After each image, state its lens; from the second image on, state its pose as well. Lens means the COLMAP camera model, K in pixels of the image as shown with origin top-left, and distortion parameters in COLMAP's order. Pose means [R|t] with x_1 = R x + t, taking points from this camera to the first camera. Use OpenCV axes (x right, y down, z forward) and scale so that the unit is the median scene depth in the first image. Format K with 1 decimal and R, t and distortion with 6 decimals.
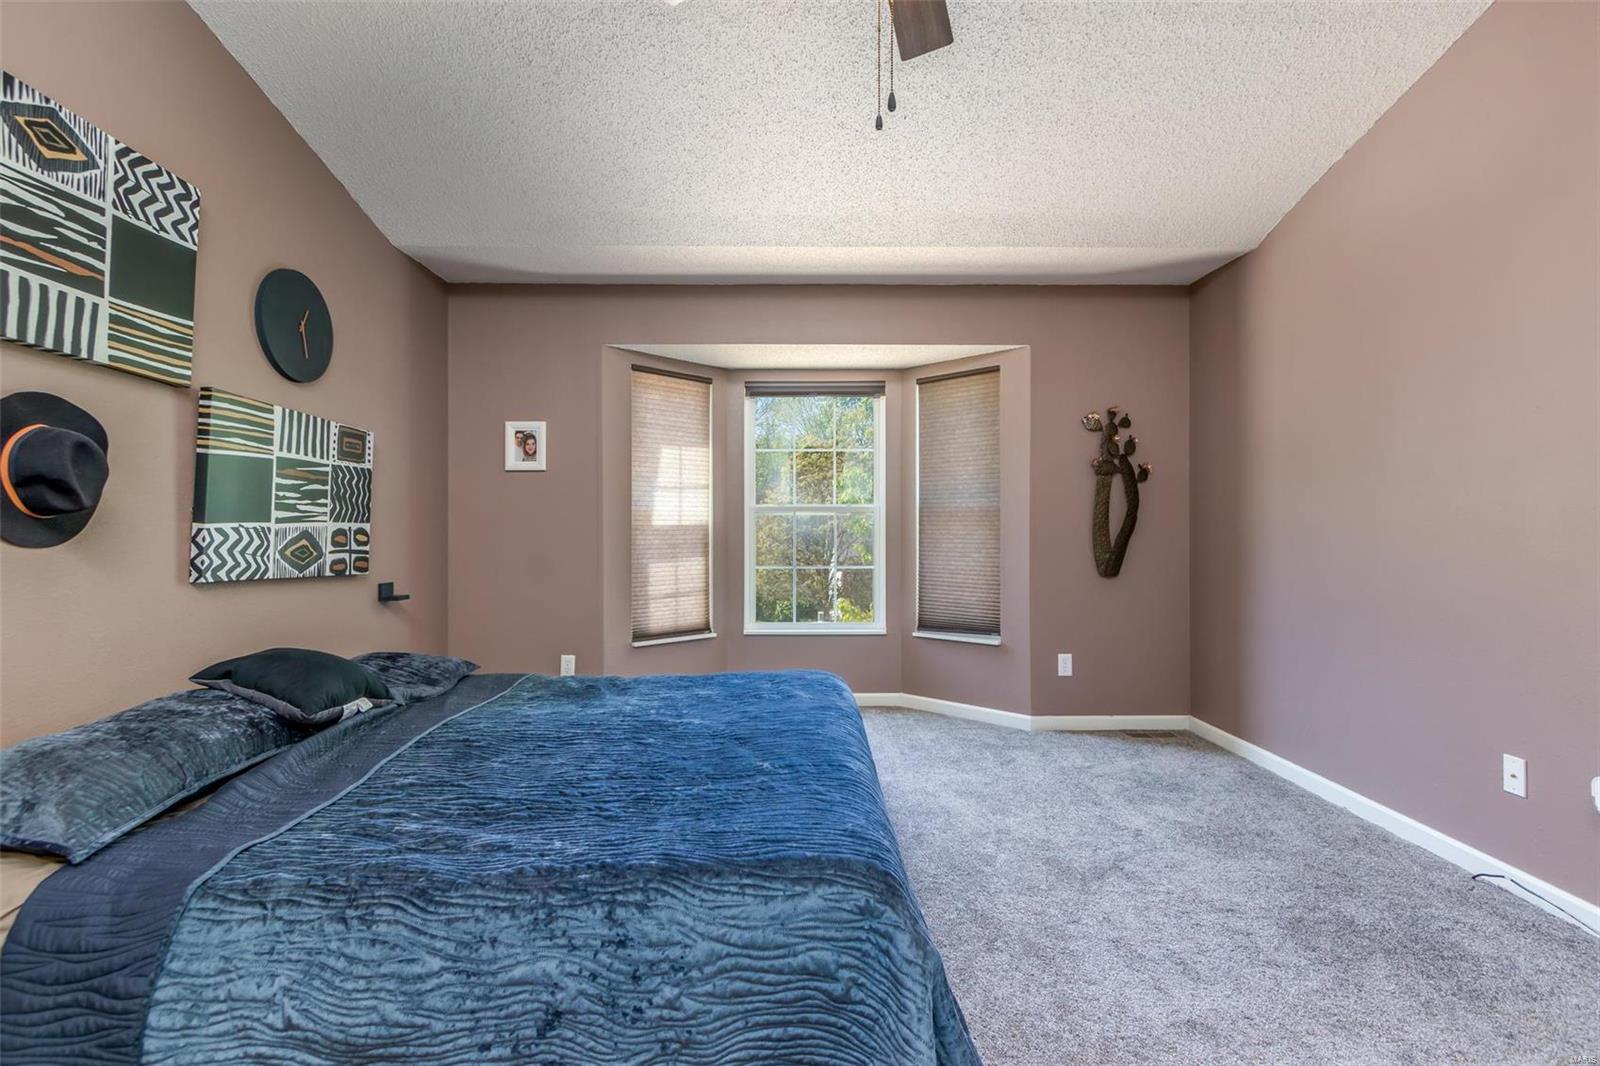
lens RADIAL K [[765.3, 0, 810.2], [0, 765.3, 527.6], [0, 0, 1]] dist [0.005342, -0.000387]
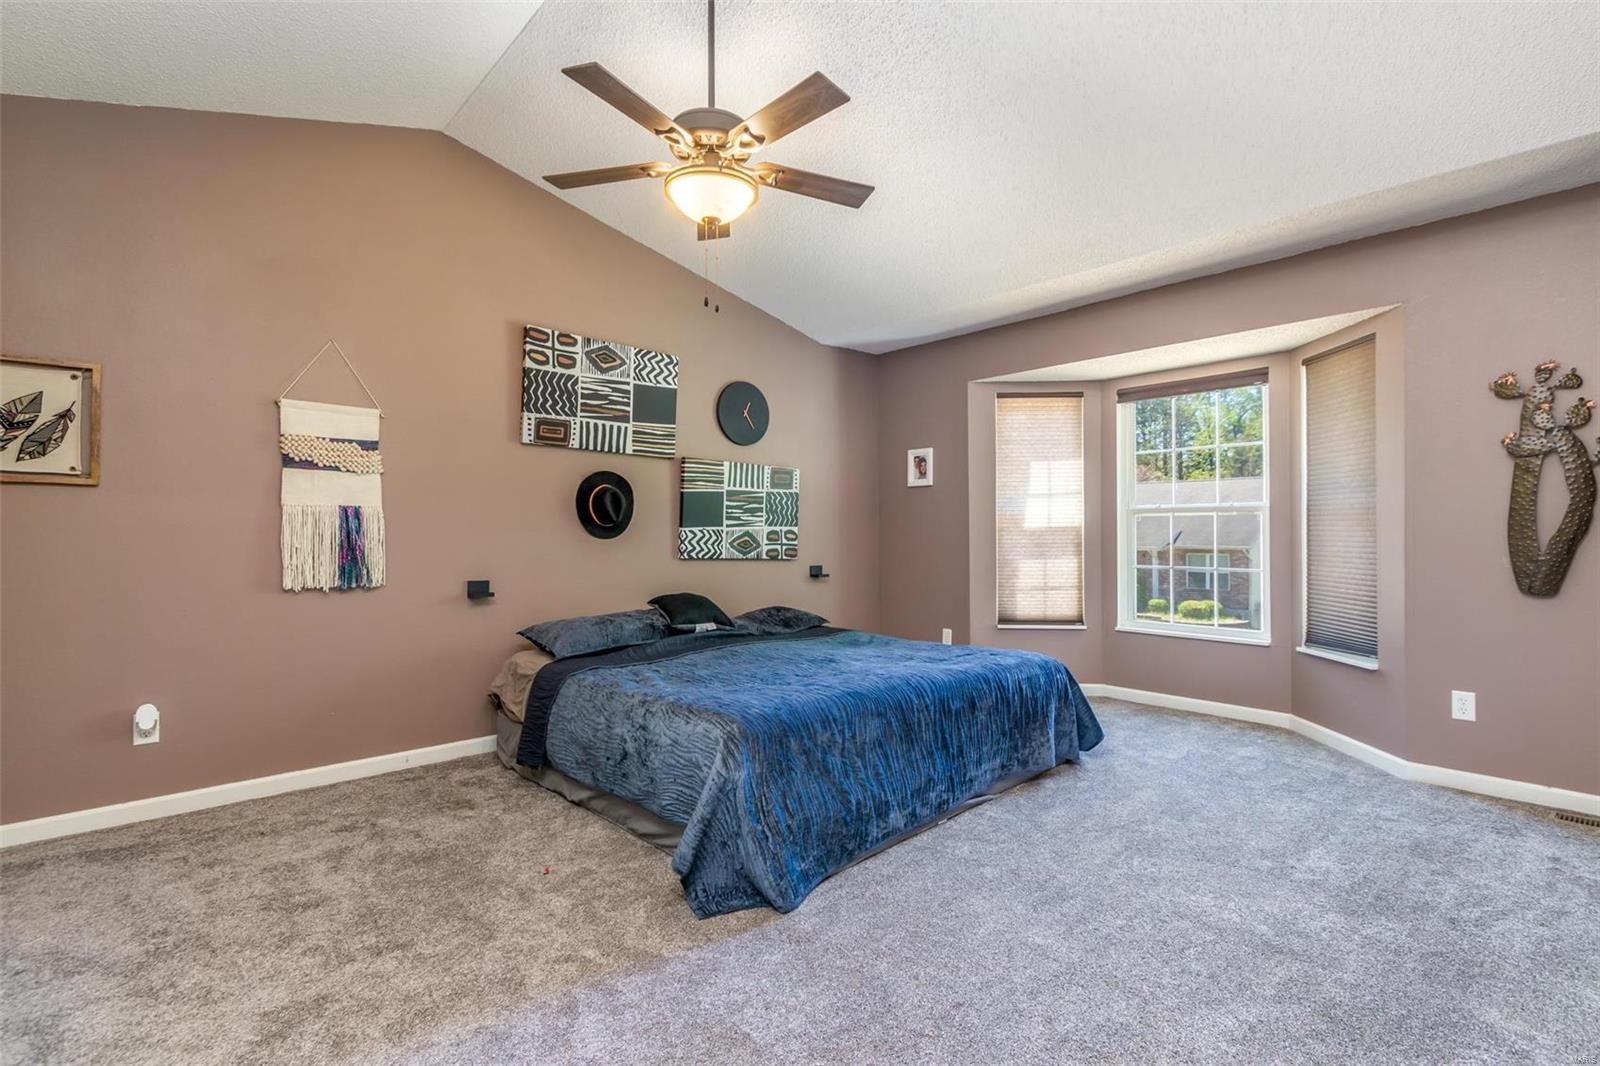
lens RADIAL K [[765.3, 0, 808.5], [0, 765.3, 527.9], [0, 0, 1]] dist [0.005342, -0.000387]
pose [[0.651215, -0.002846, -0.758888, 0.740853], [0.002762, 0.999995, -0.001380, -0.001406], [0.758888, -0.001197, 0.651220, -0.011197]]
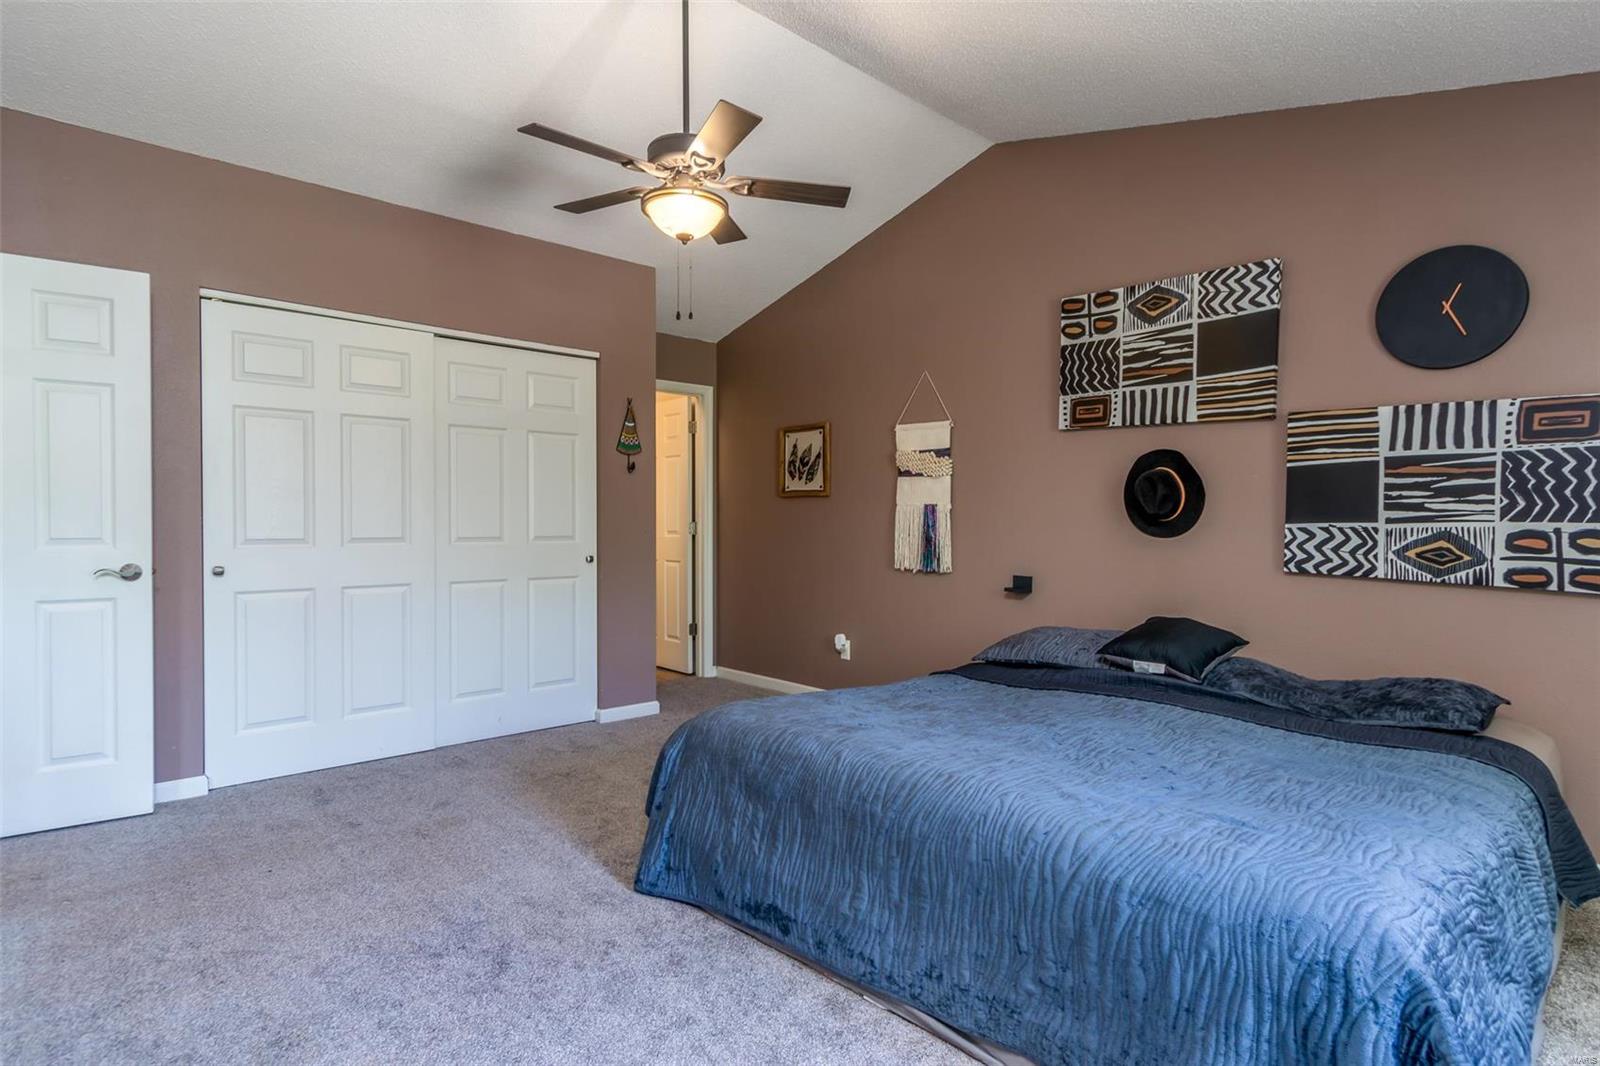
lens RADIAL K [[811.3, 0, 792.3], [0, 811.3, 540.7], [0, 0, 1]] dist [0.003210, -0.000409]
pose [[-0.764652, 0.012282, -0.644326, 0.557700], [-0.002983, 0.999740, 0.022597, -0.004486], [0.644437, 0.019201, -0.764417, 1.254651]]
